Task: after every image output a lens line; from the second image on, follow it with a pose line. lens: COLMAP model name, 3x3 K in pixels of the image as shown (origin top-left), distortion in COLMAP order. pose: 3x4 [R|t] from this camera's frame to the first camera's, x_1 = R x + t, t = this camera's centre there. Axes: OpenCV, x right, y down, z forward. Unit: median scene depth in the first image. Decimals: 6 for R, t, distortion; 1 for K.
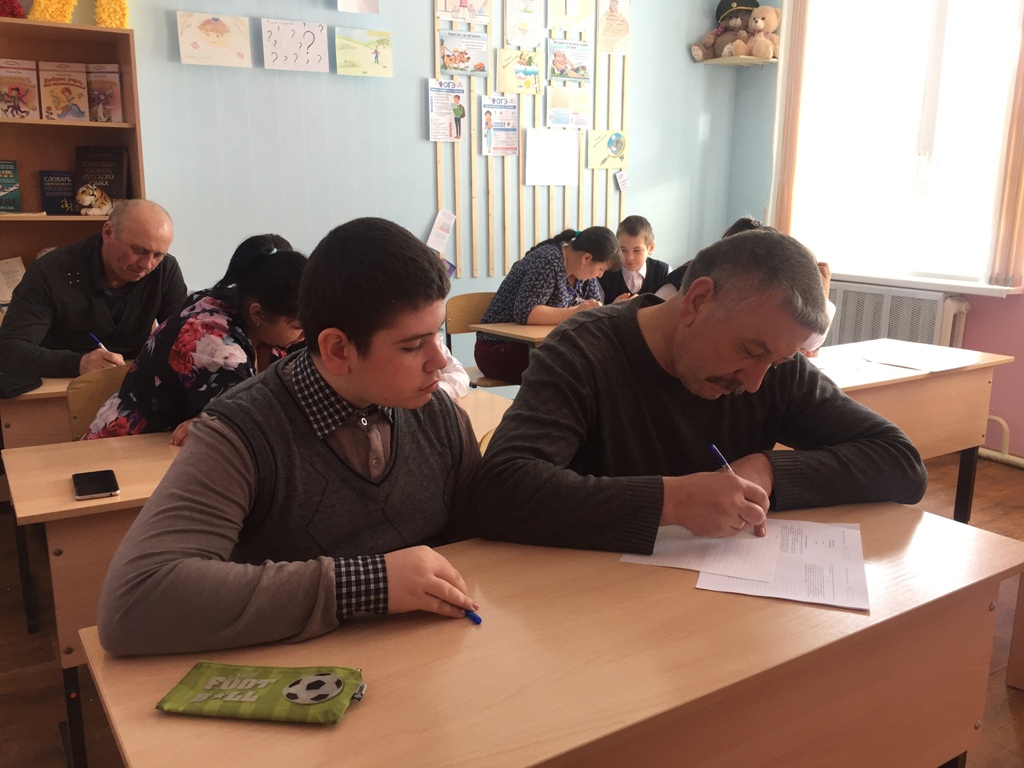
lens RADIAL K [[873.5, 0, 512.0], [0, 873.5, 384.0], [0, 0, 1]] dist [0.074086, -0.110691]
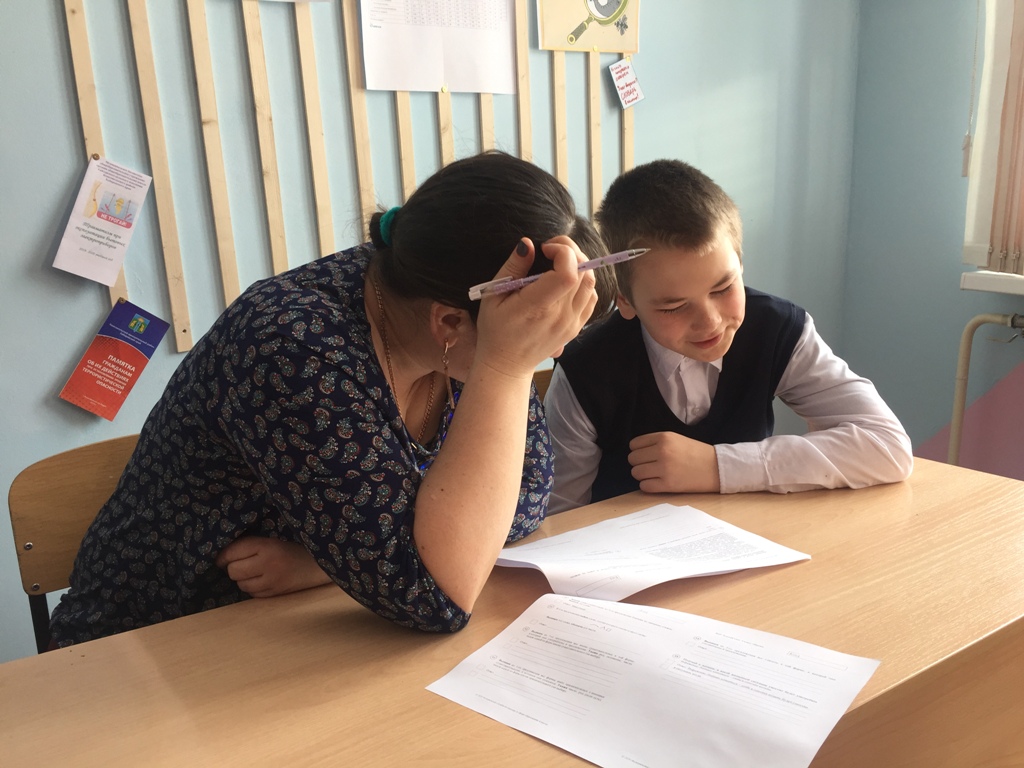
lens RADIAL K [[873.6, 0, 510.7], [0, 873.6, 404.3], [0, 0, 1]] dist [0.013029, 0.001253]
pose [[0.999237, -0.038644, -0.005574, 0.075333], [0.038798, 0.998767, 0.030972, -0.106007], [0.004370, -0.031165, 0.999505, 0.643799]]
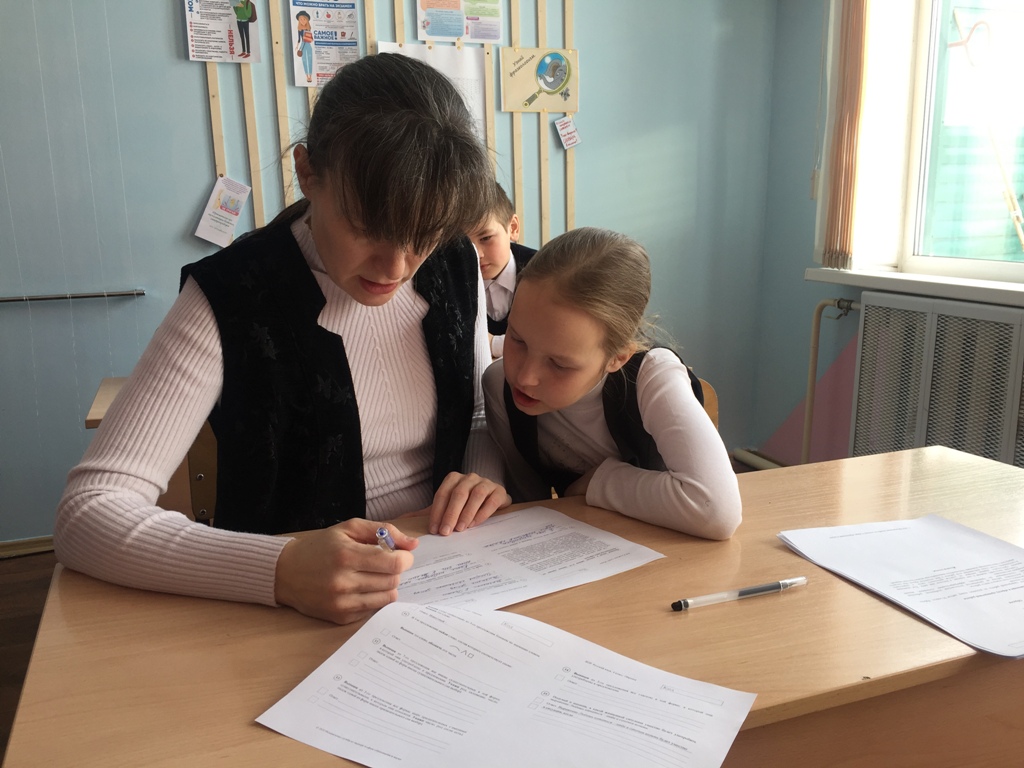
lens RADIAL K [[873.5, 0, 512.0], [0, 873.5, 384.0], [0, 0, 1]] dist [0.074086, -0.110691]
pose [[0.980811, 0.024075, -0.193468, 0.231698], [-0.026879, 0.999568, -0.011883, -0.052377], [0.193098, 0.016855, 0.981035, 0.432650]]
